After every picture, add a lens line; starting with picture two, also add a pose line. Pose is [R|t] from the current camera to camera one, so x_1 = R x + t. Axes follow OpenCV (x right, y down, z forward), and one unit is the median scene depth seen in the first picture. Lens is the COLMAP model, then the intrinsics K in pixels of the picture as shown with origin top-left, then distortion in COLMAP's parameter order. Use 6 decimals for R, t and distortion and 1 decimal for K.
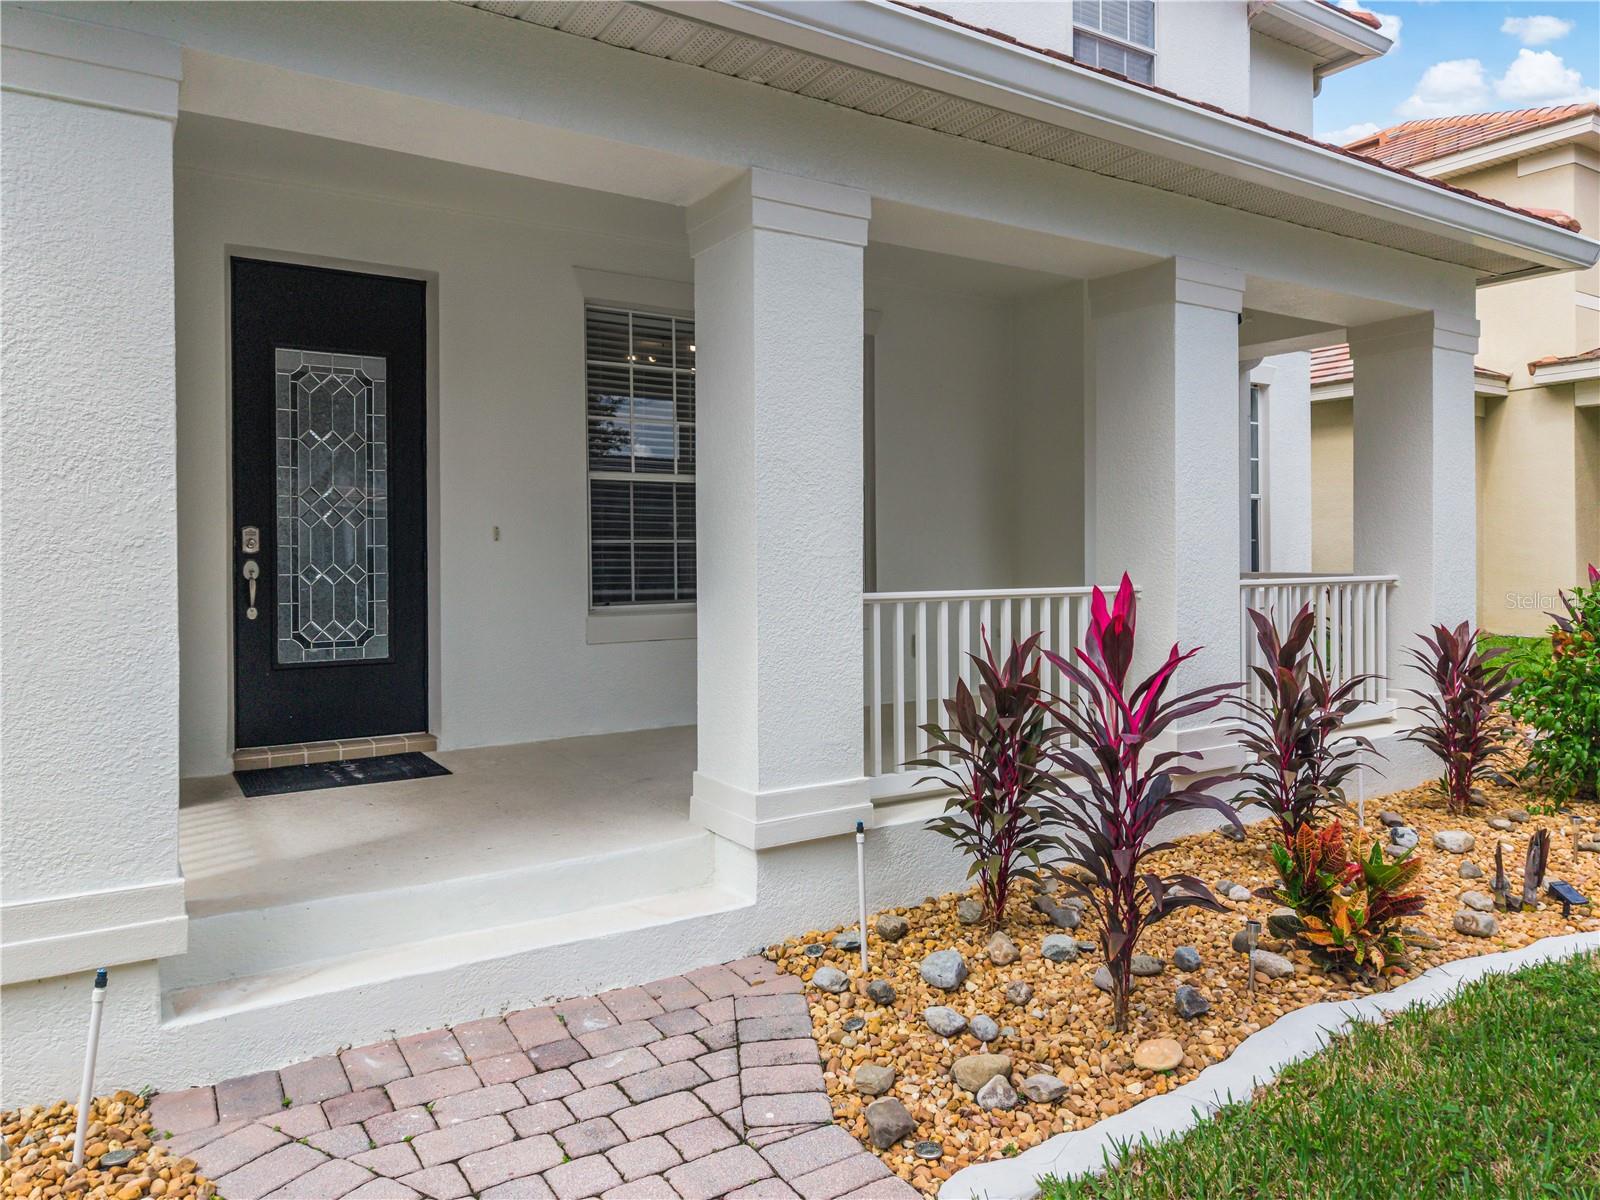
lens RADIAL K [[1077.6, 0, 800.0], [0, 1077.6, 600.0], [0, 0, 1]] dist [0.042426, -0.040634]
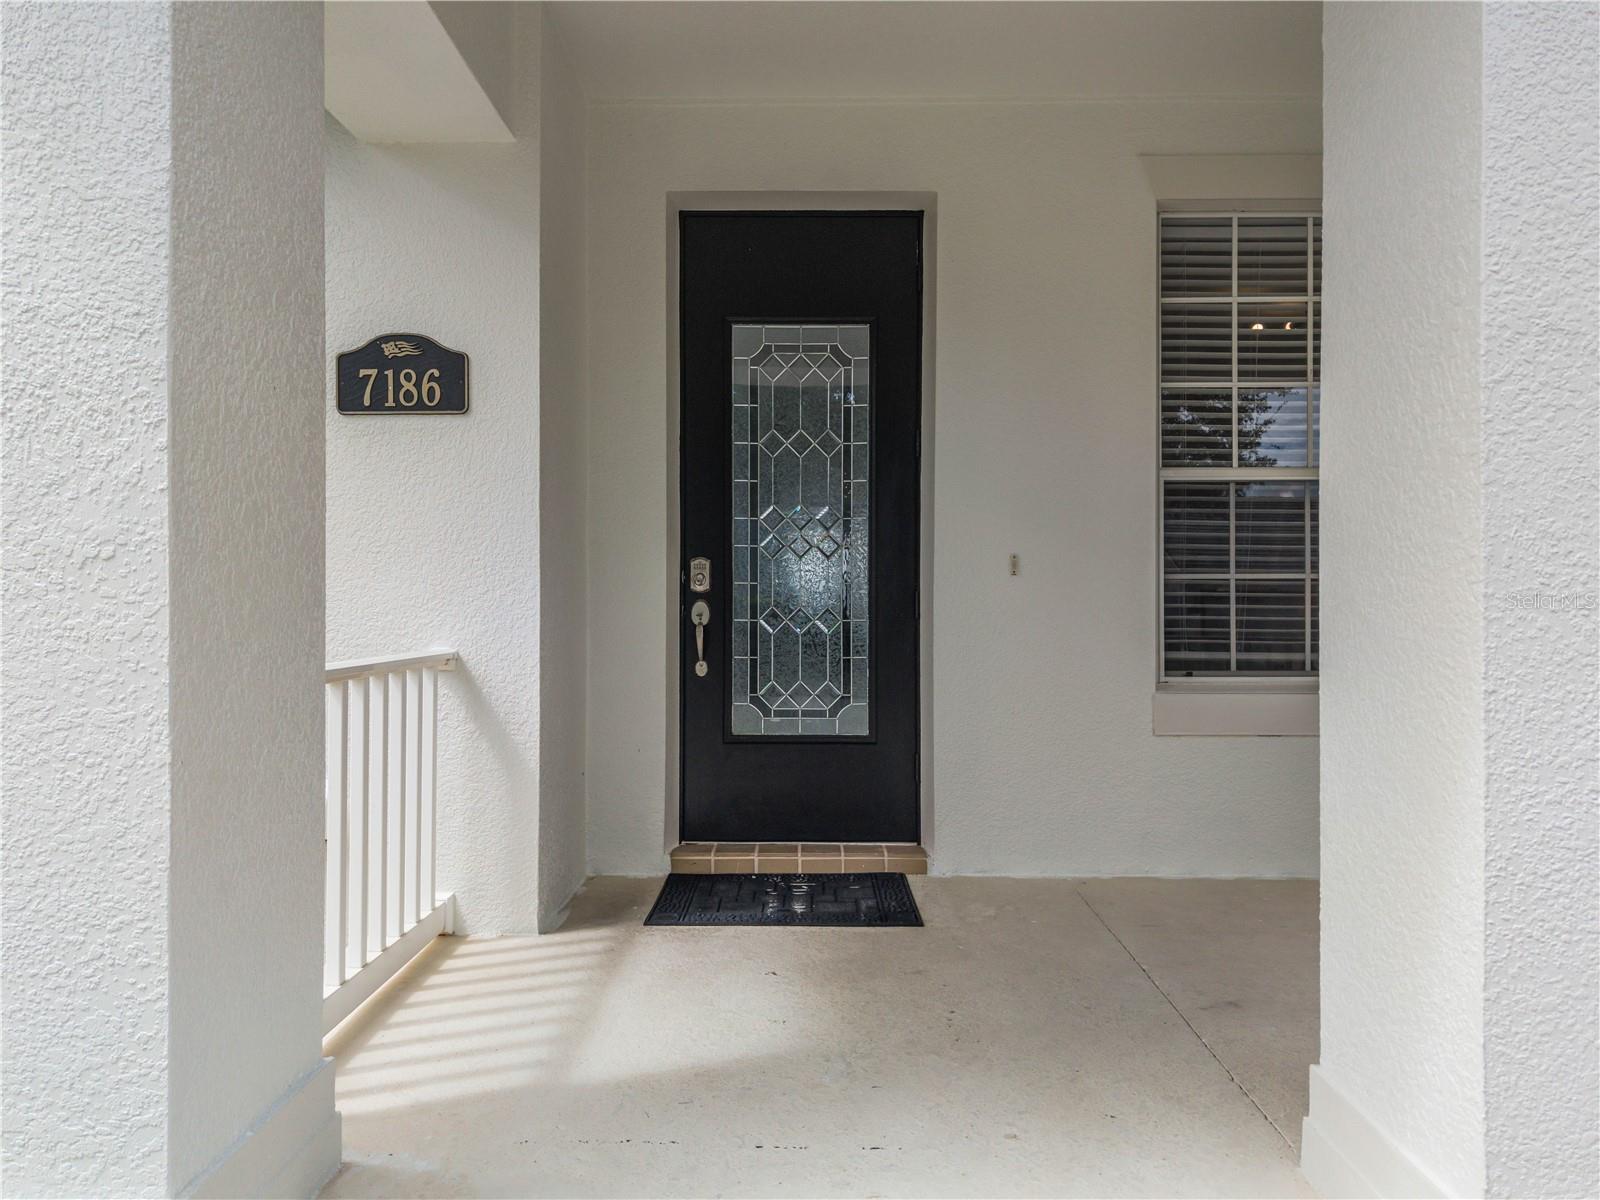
lens RADIAL K [[1077.6, 0, 800.0], [0, 1077.6, 600.0], [0, 0, 1]] dist [0.042426, -0.040634]
pose [[0.836486, 0.005919, -0.547956, -0.021457], [-0.031296, 0.998826, -0.036986, -0.010432], [0.547093, 0.048087, 0.835689, 0.379642]]
